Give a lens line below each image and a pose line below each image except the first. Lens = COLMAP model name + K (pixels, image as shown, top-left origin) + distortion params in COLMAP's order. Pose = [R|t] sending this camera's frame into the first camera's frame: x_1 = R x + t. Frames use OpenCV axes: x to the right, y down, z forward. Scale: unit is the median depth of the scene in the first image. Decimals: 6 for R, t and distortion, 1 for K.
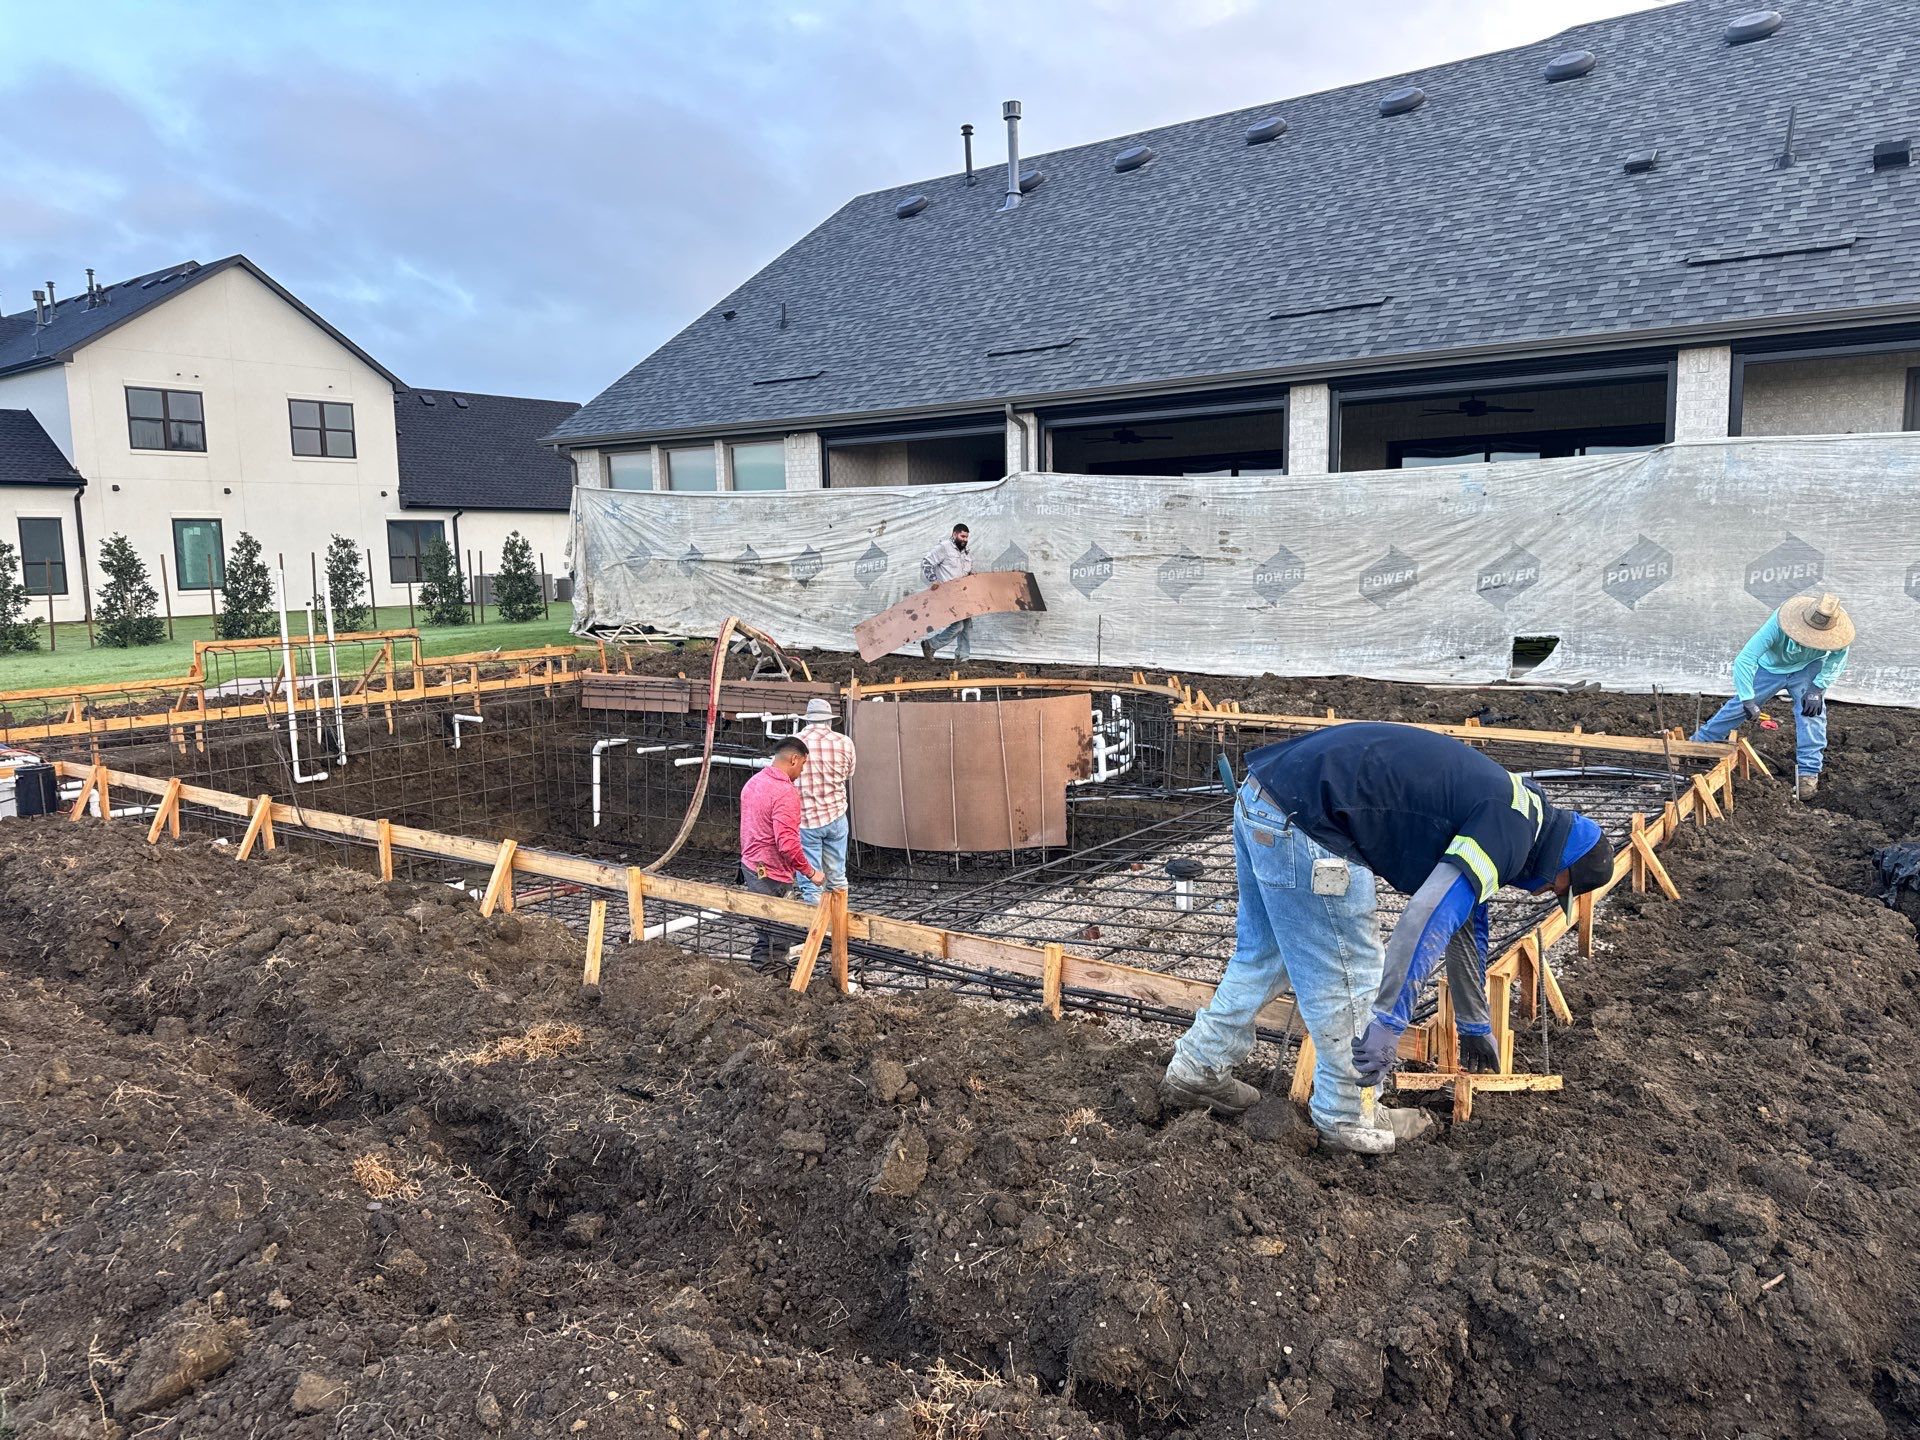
lens RADIAL K [[1439.8, 0, 960.0], [0, 1439.8, 720.0], [0, 0, 1]] dist [0.003397, -0.007182]
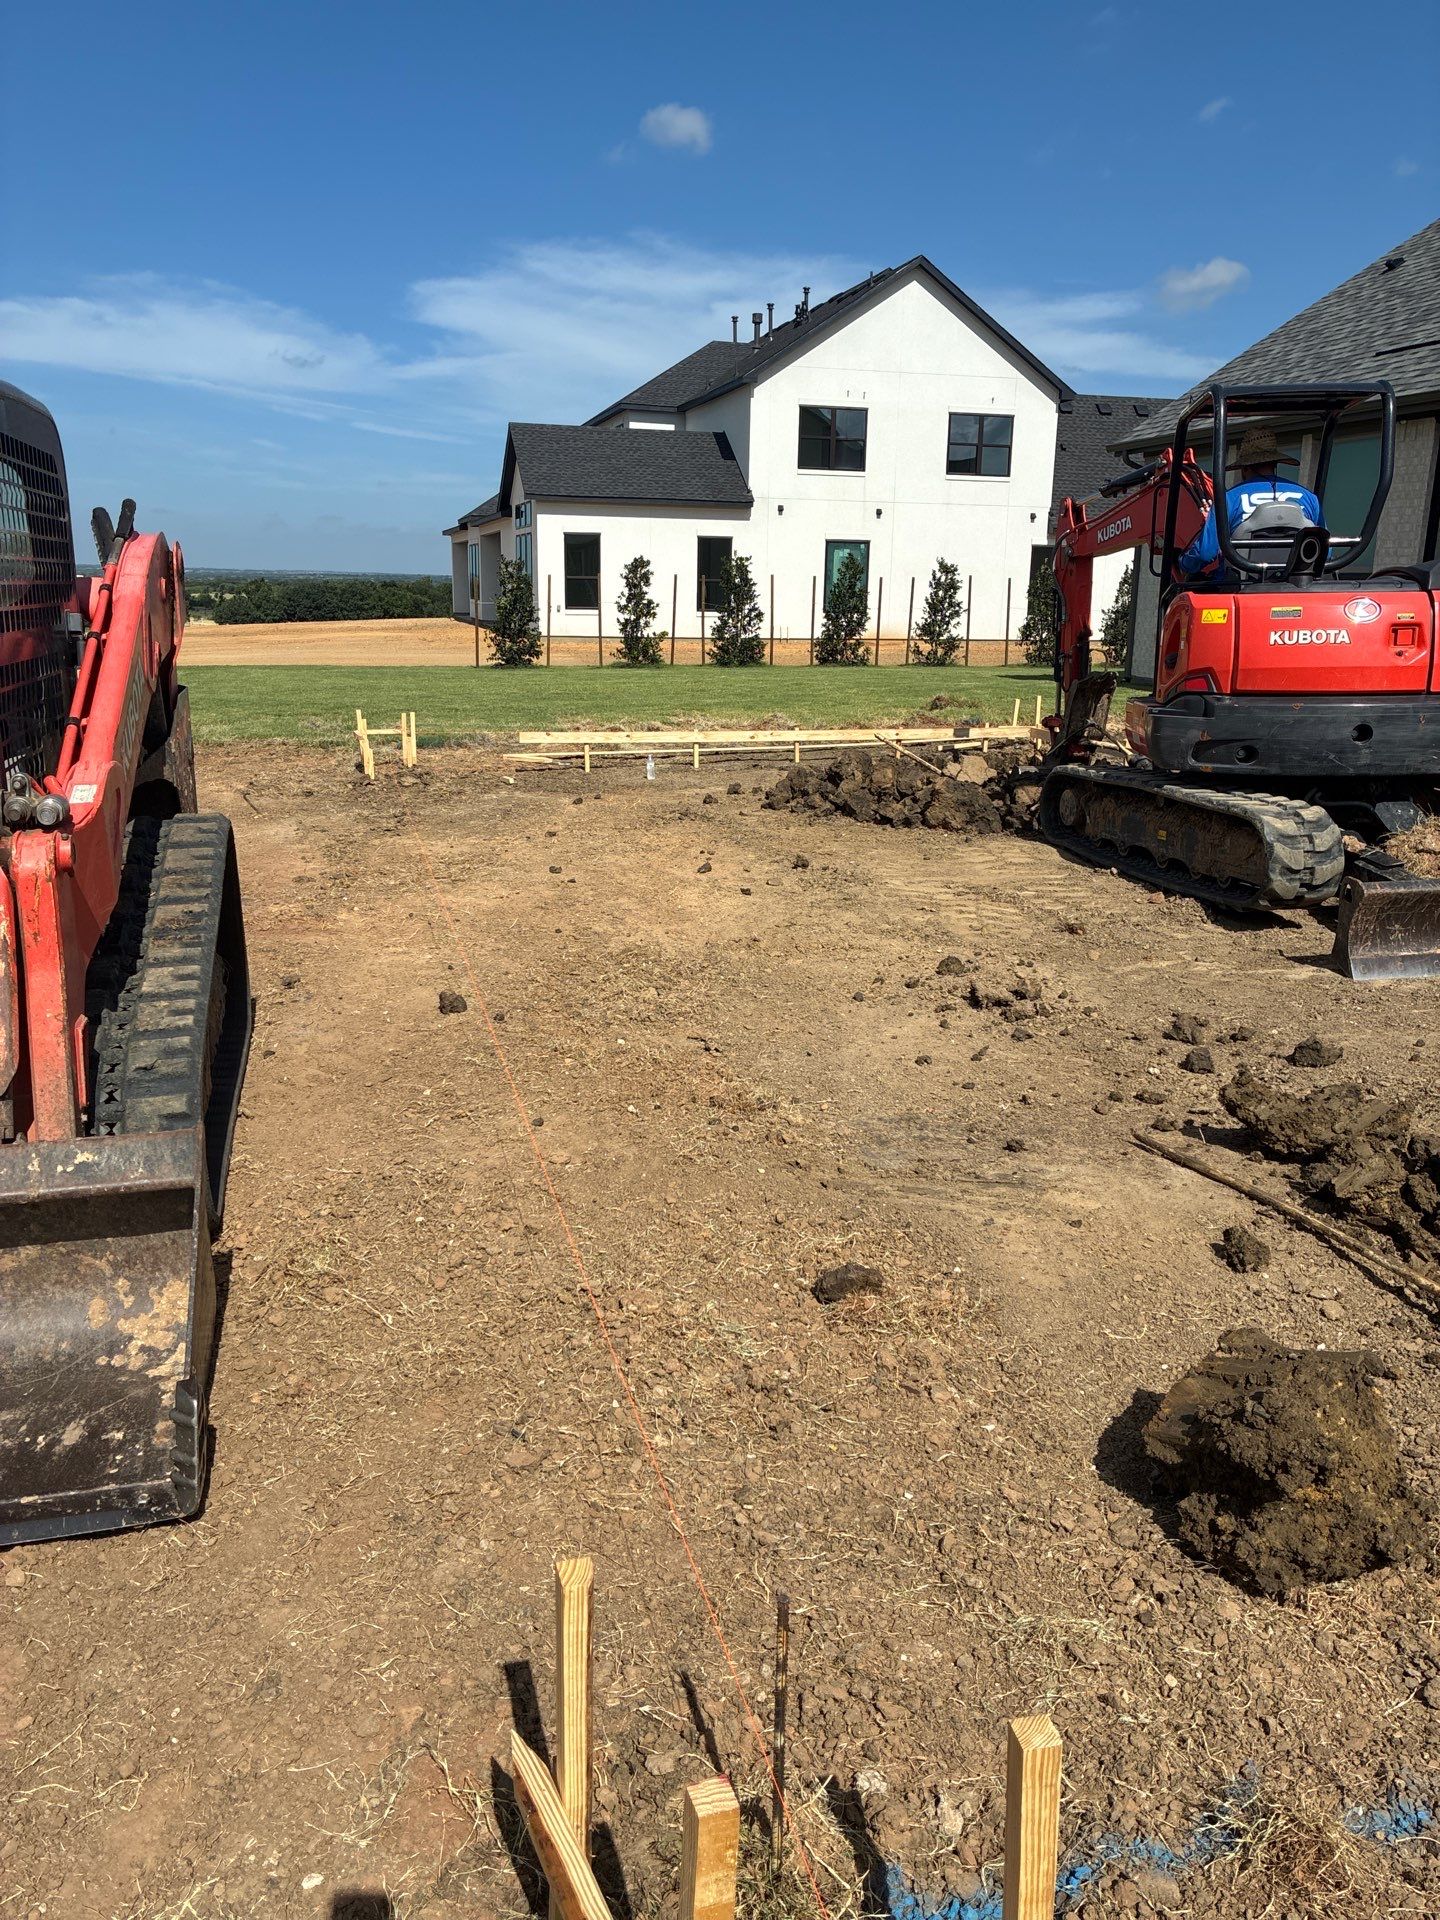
lens RADIAL K [[1439.8, 0, 720.0], [0, 1439.8, 960.0], [0, 0, 1]] dist [0.003397, -0.007182]
pose [[0.766370, 0.192571, -0.612856, 0.077006], [-0.107098, 0.978961, 0.173684, -0.018572], [0.633409, -0.067471, 0.770870, 0.152144]]
